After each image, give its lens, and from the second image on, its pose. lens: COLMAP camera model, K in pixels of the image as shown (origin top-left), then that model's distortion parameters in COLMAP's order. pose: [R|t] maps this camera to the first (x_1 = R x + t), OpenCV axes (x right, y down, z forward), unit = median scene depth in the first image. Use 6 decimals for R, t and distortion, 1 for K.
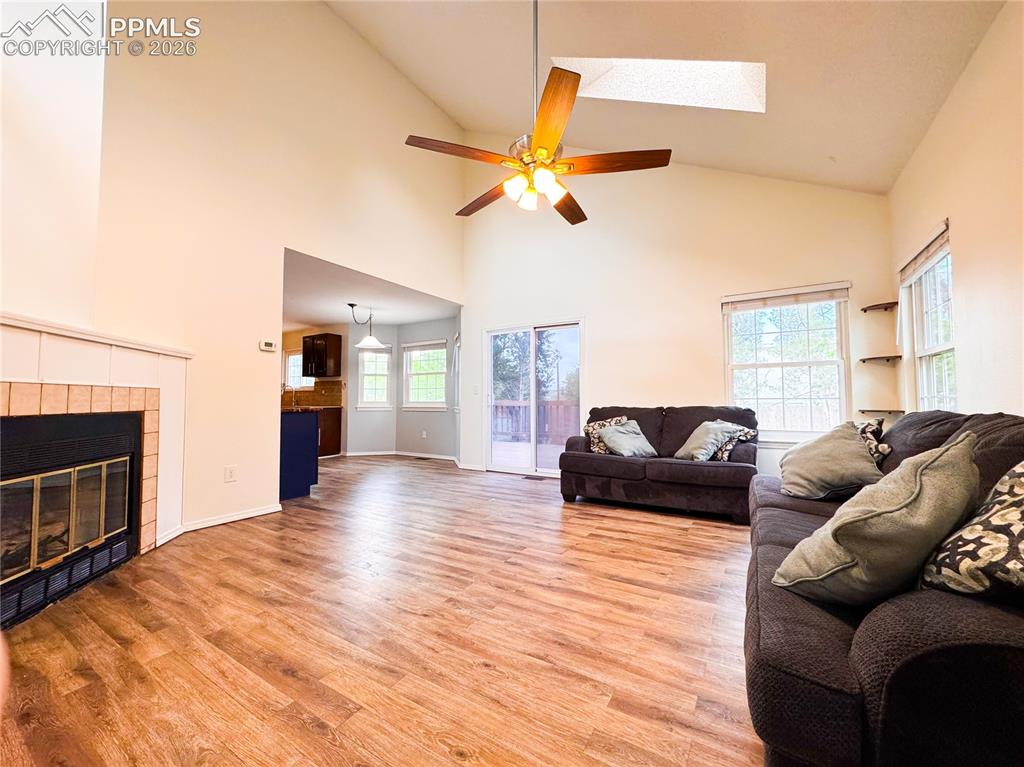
lens RADIAL K [[406.4, 0, 511.1], [0, 406.4, 385.1], [0, 0, 1]] dist [-0.005645, 0.001184]
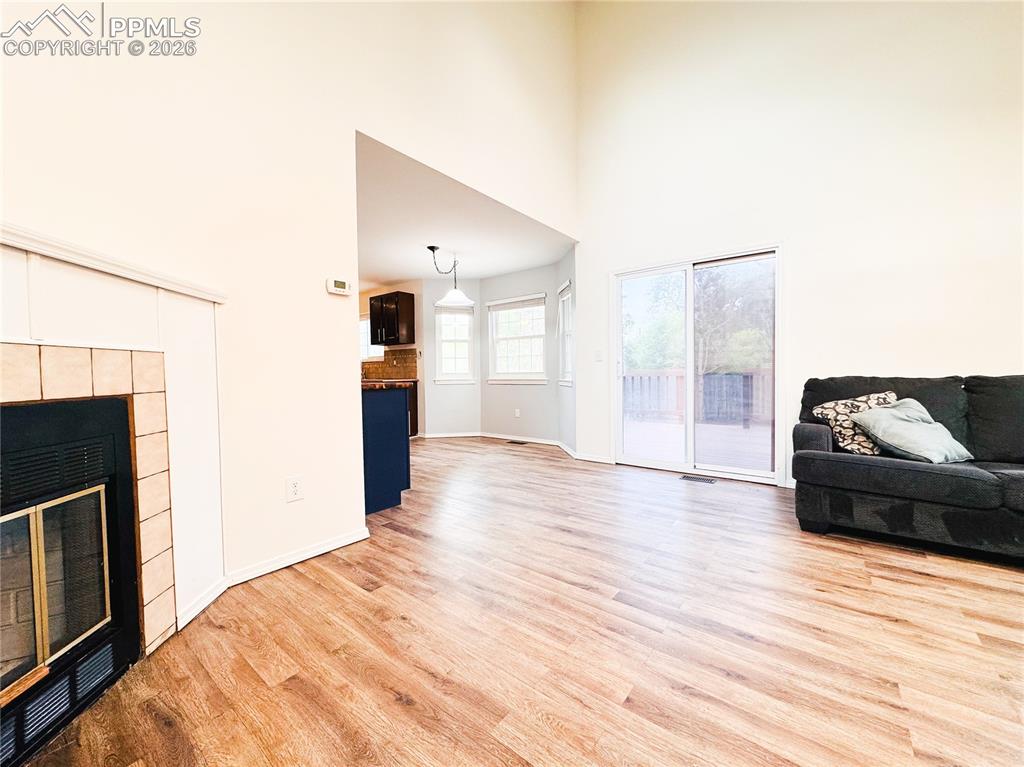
lens RADIAL K [[406.4, 0, 510.1], [0, 406.4, 384.9], [0, 0, 1]] dist [-0.005645, 0.001184]
pose [[0.992512, -0.007862, -0.121893, -0.295820], [0.016479, 0.997422, 0.069848, 0.019099], [0.121030, -0.071334, 0.990082, 0.450018]]
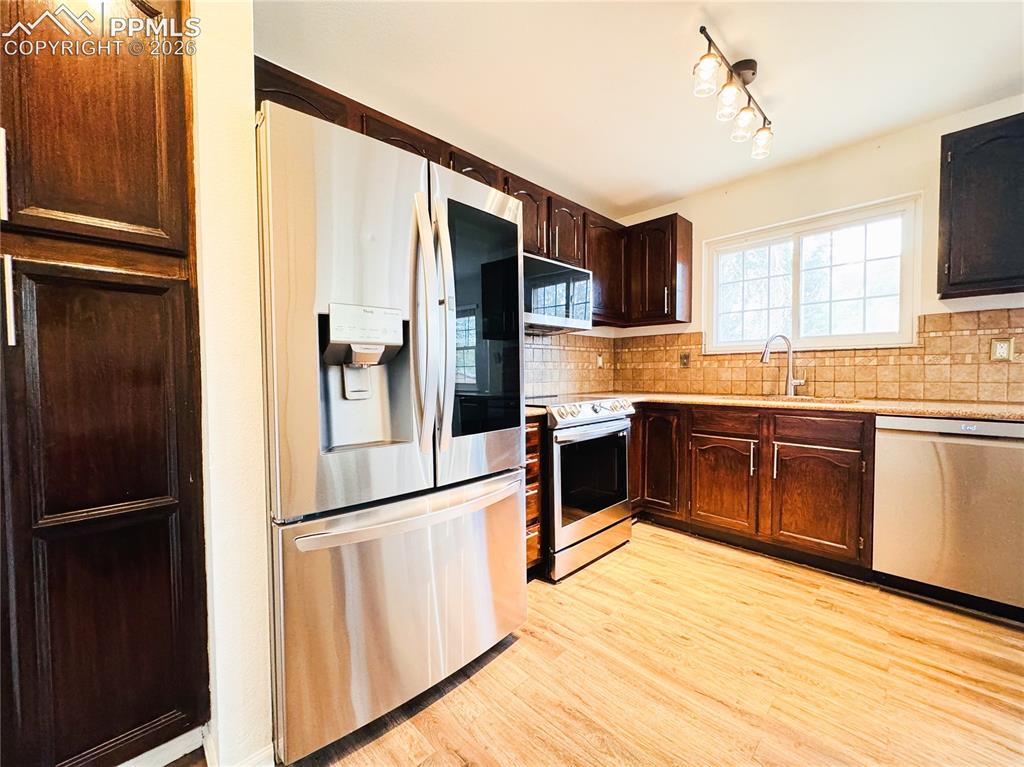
lens RADIAL K [[406.4, 0, 510.6], [0, 406.4, 383.8], [0, 0, 1]] dist [-0.005645, 0.001184]
pose [[0.969348, 0.001222, -0.245688, -1.760003], [0.016241, 0.997482, 0.069038, 0.037439], [0.245154, -0.070912, 0.966887, 1.650588]]
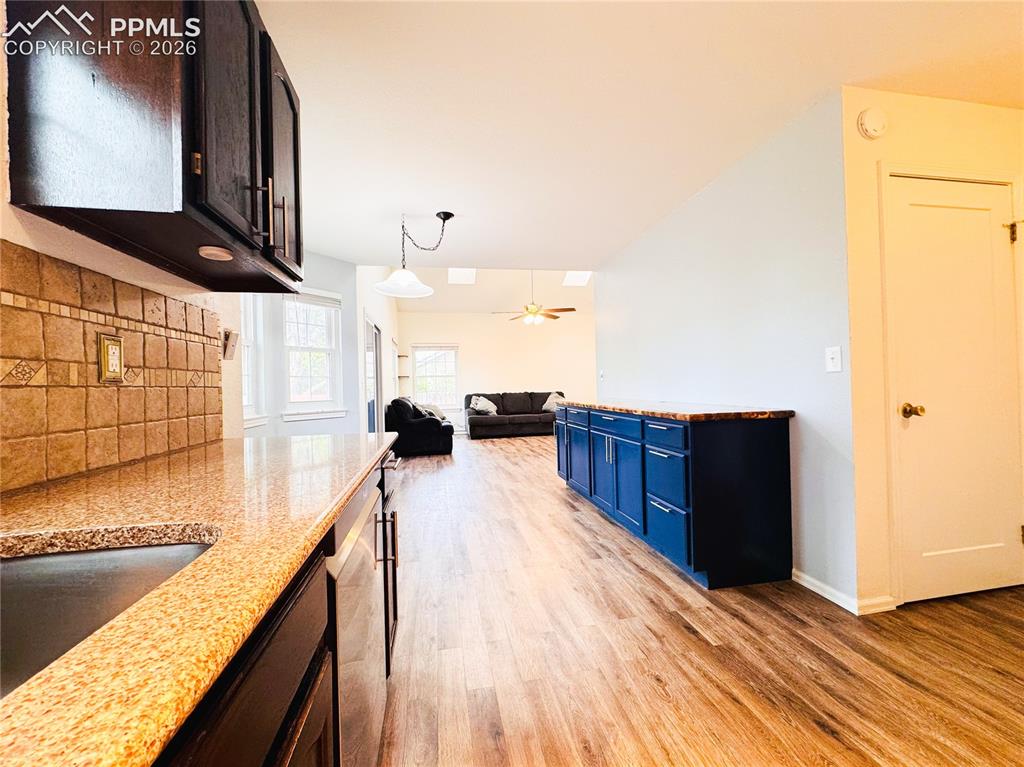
lens RADIAL K [[406.4, 0, 510.7], [0, 406.4, 382.9], [0, 0, 1]] dist [-0.005645, 0.001184]
pose [[-0.671808, 0.022940, 0.740370, -1.597878], [-0.005015, 0.999357, -0.035515, 0.069583], [-0.740708, -0.027573, -0.671261, 2.464112]]
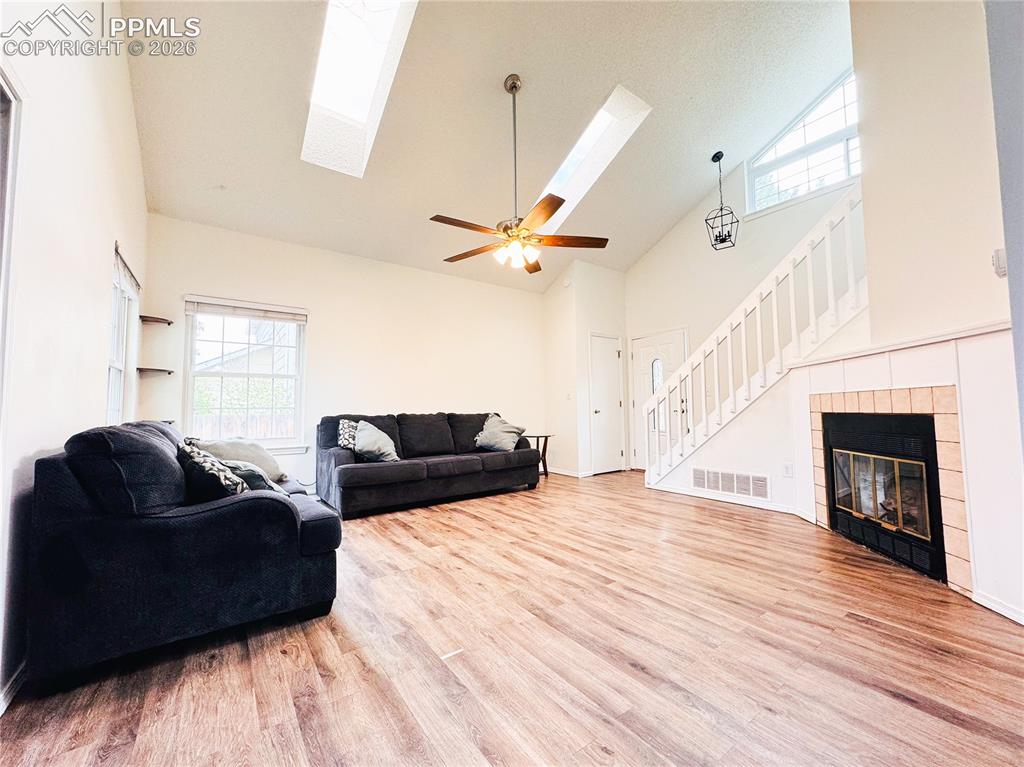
lens RADIAL K [[406.4, 0, 508.5], [0, 406.4, 385.3], [0, 0, 1]] dist [-0.005645, 0.001184]
pose [[-0.924240, 0.033093, 0.380376, -0.337260], [-0.002518, 0.995687, -0.092744, 0.070688], [-0.381805, -0.086676, -0.920170, 1.775504]]
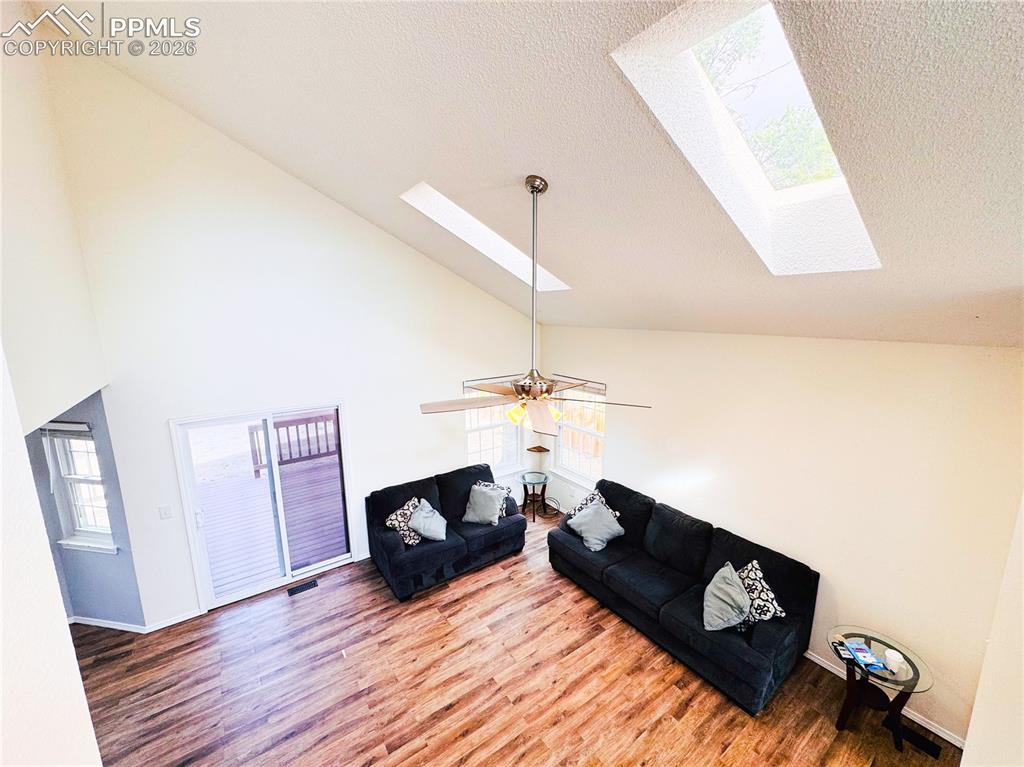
lens RADIAL K [[406.4, 0, 510.9], [0, 406.4, 387.0], [0, 0, 1]] dist [-0.005645, 0.001184]
pose [[0.397792, -0.172647, 0.901085, -0.782509], [-0.027888, 0.979406, 0.199965, -0.623009], [-0.917052, -0.104674, 0.384785, 0.493914]]
